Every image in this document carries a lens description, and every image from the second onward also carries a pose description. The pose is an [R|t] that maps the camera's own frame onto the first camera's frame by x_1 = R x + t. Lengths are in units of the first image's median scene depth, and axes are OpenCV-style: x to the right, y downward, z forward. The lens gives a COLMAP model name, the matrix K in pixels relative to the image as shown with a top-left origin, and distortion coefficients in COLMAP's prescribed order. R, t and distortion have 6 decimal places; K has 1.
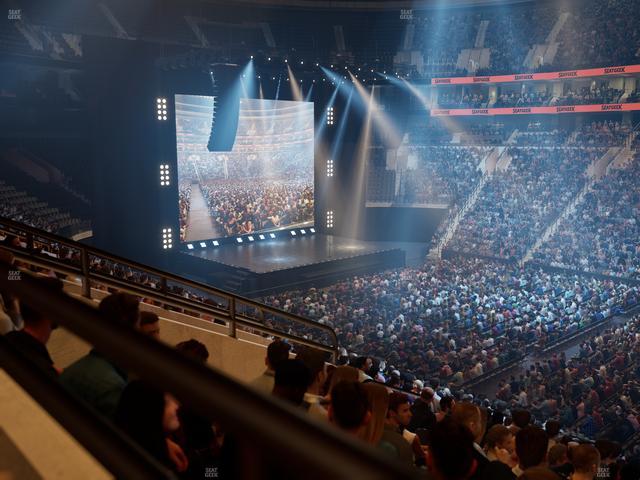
lens RADIAL K [[598.6, 0, 320.5], [0, 598.6, 239.0], [0, 0, 1]] dist [-0.003340, 0.000000]
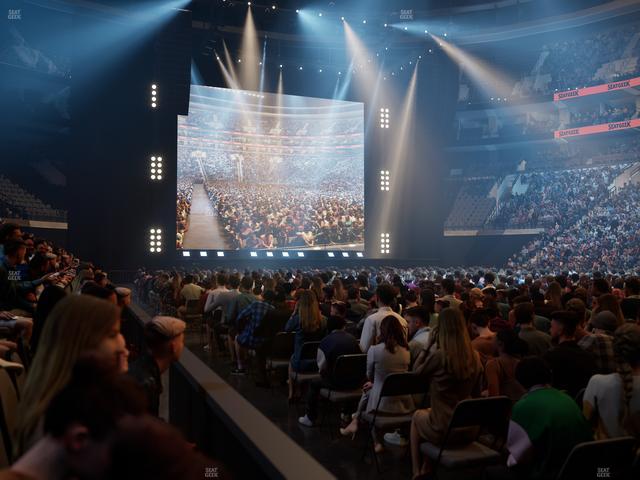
lens RADIAL K [[598.6, 0, 320.2], [0, 598.6, 241.7], [0, 0, 1]] dist [-0.003340, 0.000000]
pose [[0.932744, -0.012590, -0.360320, 0.247982], [-0.057889, 0.981194, -0.184139, 0.130524], [0.355862, 0.192613, 0.914474, 0.259555]]
